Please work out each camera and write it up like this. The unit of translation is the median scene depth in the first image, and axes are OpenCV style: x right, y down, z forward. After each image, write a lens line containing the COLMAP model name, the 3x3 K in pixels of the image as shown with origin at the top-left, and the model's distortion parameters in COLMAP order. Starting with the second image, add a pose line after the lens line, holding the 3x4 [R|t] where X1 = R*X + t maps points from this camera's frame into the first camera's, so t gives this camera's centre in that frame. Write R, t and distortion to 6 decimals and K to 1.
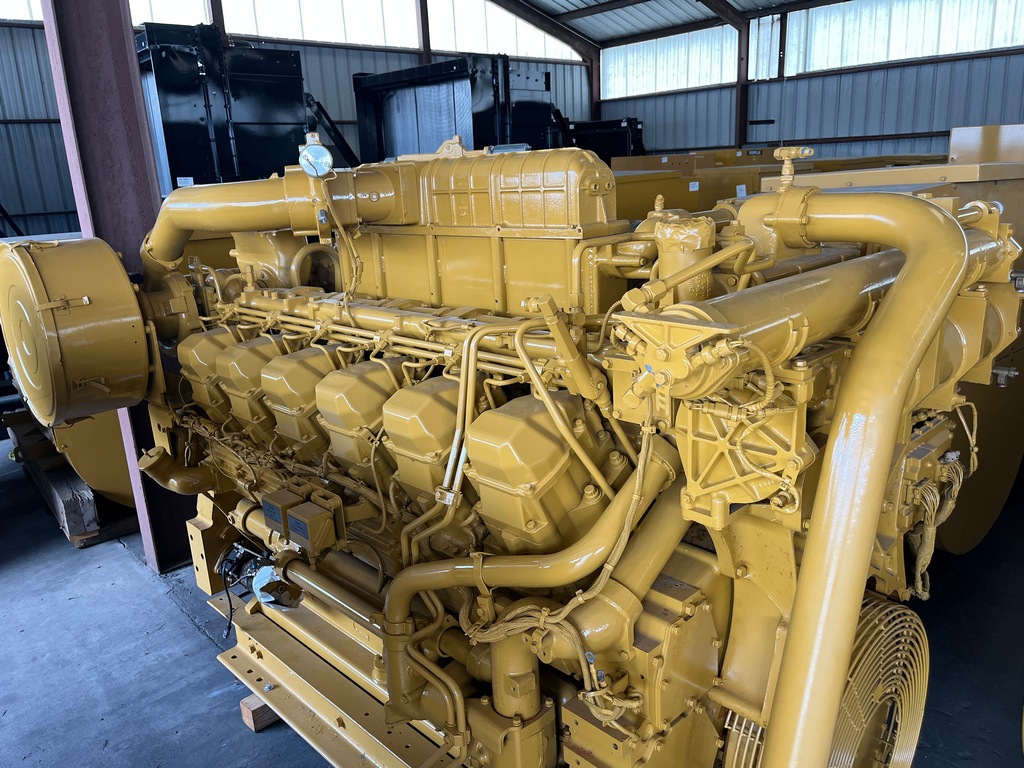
lens RADIAL K [[766.6, 0, 510.4], [0, 766.6, 391.3], [0, 0, 1]] dist [0.048237, -0.067729]
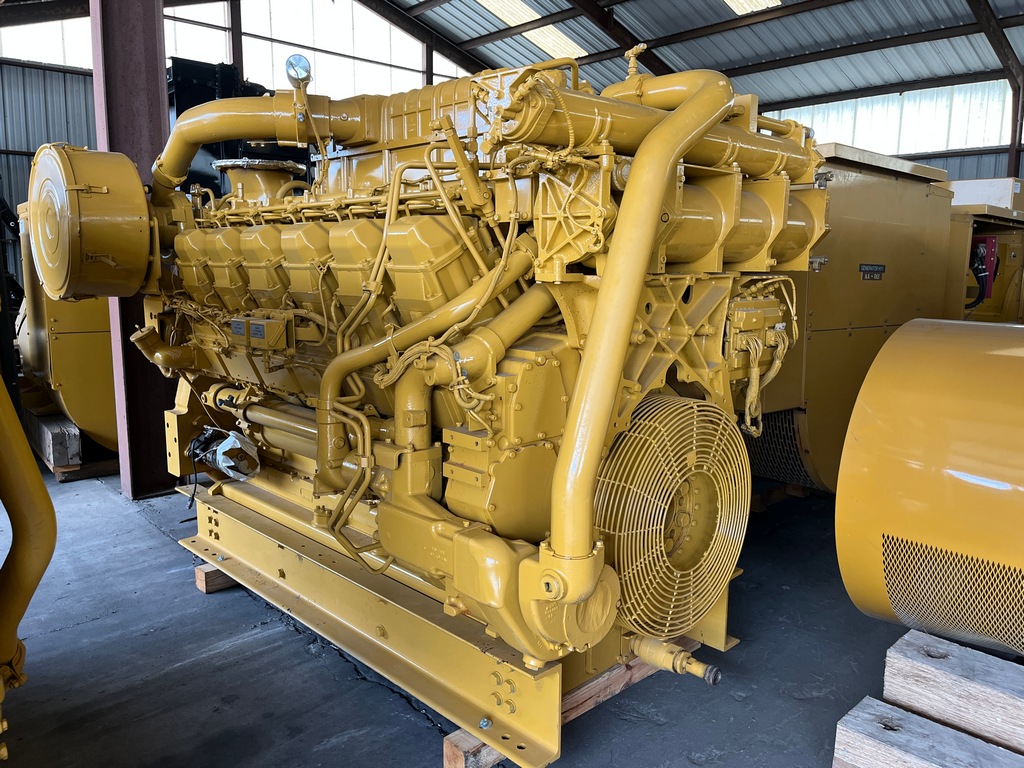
lens RADIAL K [[766.6, 0, 510.4], [0, 766.6, 391.3], [0, 0, 1]] dist [0.048237, -0.067729]
pose [[0.997971, 0.062656, 0.011315, 0.092028], [-0.060993, 0.991784, -0.112444, 0.271354], [-0.018268, 0.111526, 0.993594, -0.180906]]
